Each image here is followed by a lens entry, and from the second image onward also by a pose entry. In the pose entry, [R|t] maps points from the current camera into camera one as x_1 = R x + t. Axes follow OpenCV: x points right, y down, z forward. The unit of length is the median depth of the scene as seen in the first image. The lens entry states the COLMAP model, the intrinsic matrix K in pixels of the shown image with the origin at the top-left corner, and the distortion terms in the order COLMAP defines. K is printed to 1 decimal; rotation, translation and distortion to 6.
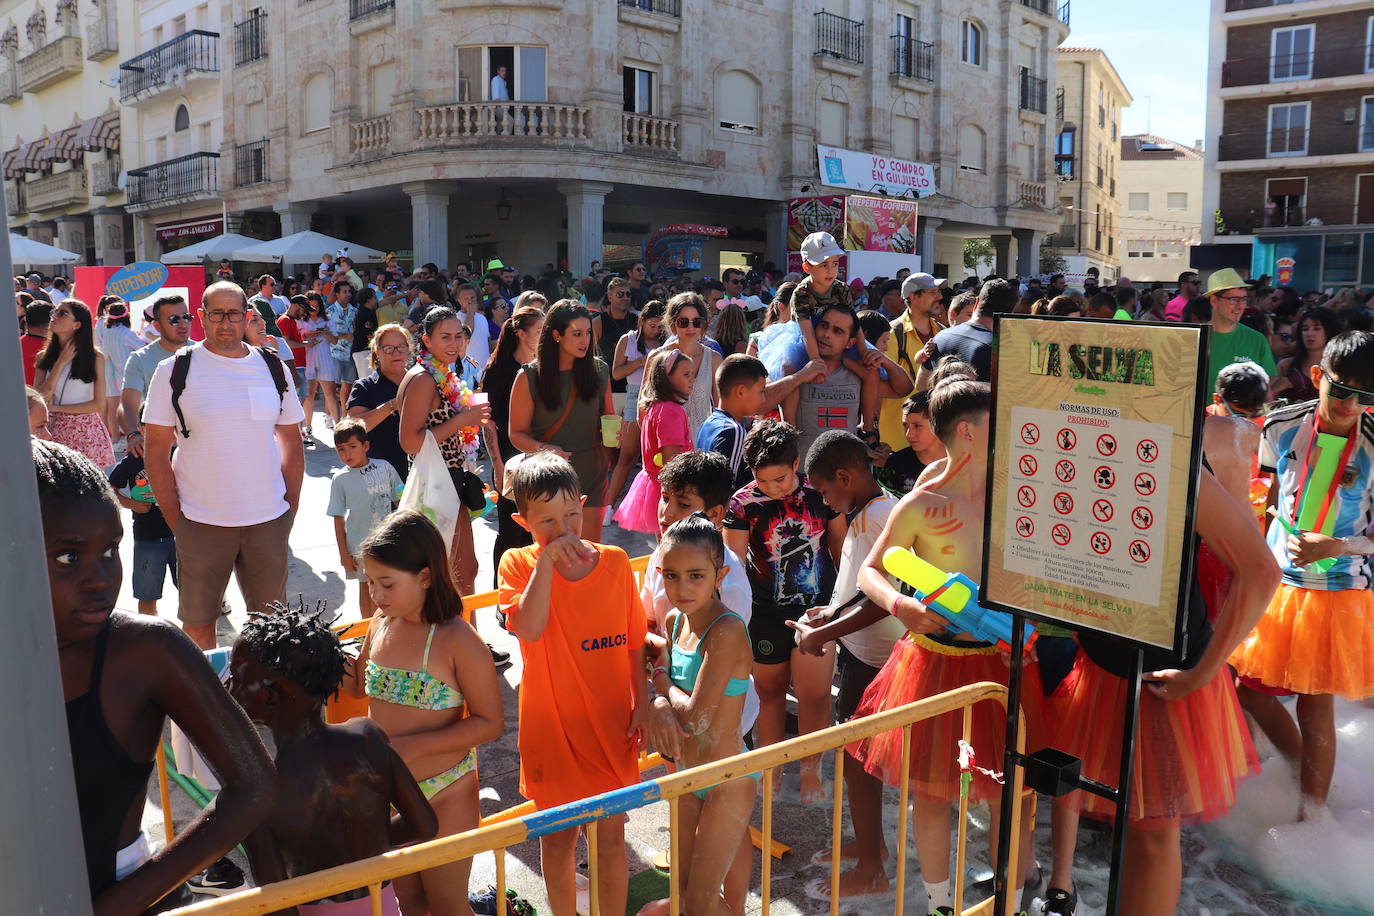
lens RADIAL K [[1131.5, 0, 673.4], [0, 1131.5, 451.8], [0, 0, 1]] dist [-0.177438, 0.162503]
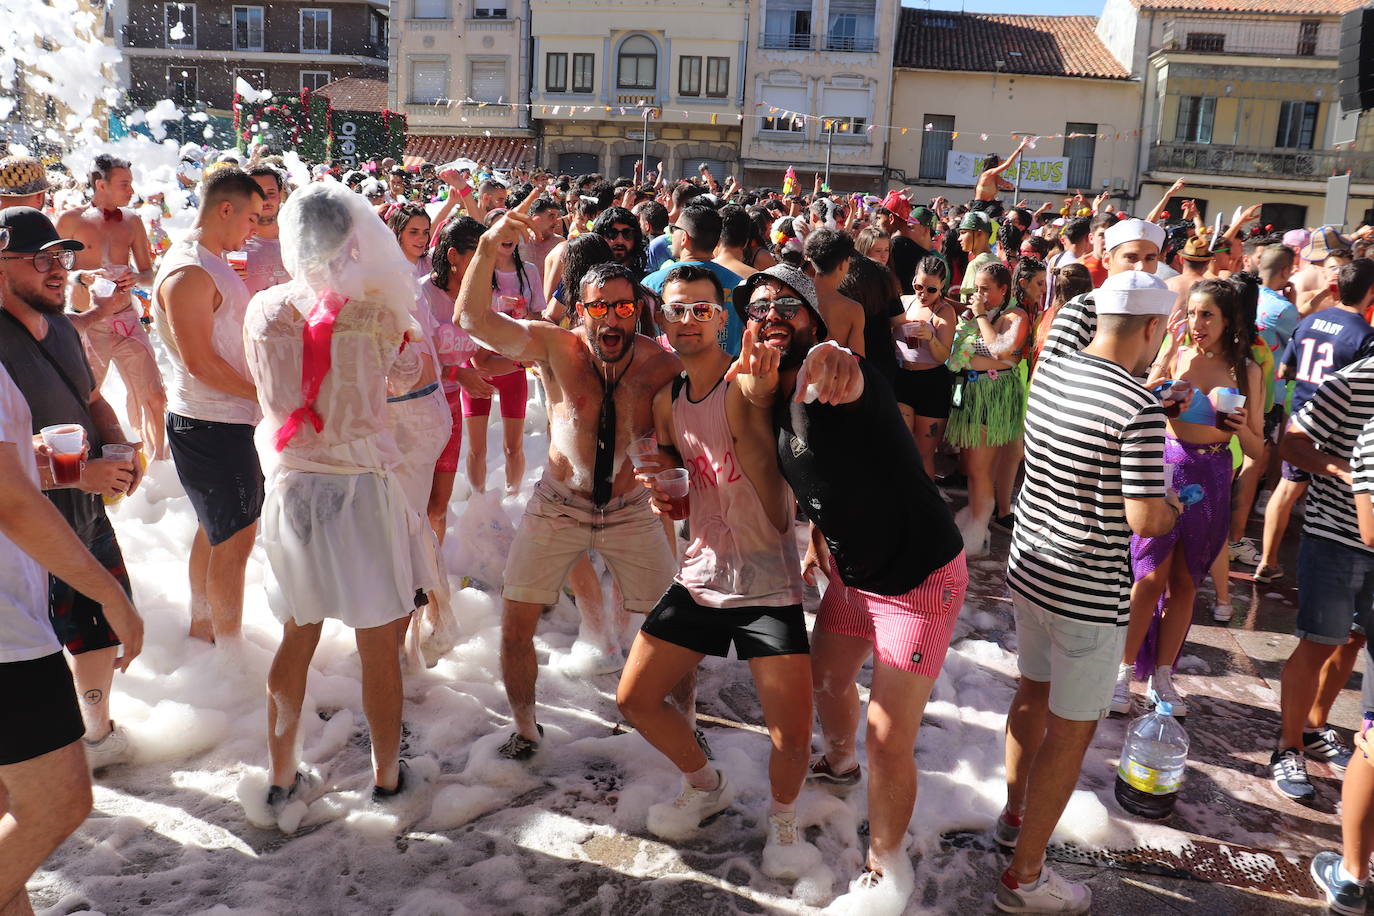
lens RADIAL K [[1131.5, 0, 673.4], [0, 1131.5, 451.8], [0, 0, 1]] dist [-0.177438, 0.162503]
pose [[0.756412, -0.104993, 0.645614, 0.204001], [0.036839, 0.992305, 0.118213, 0.068270], [-0.653057, -0.065633, 0.754459, -0.403721]]
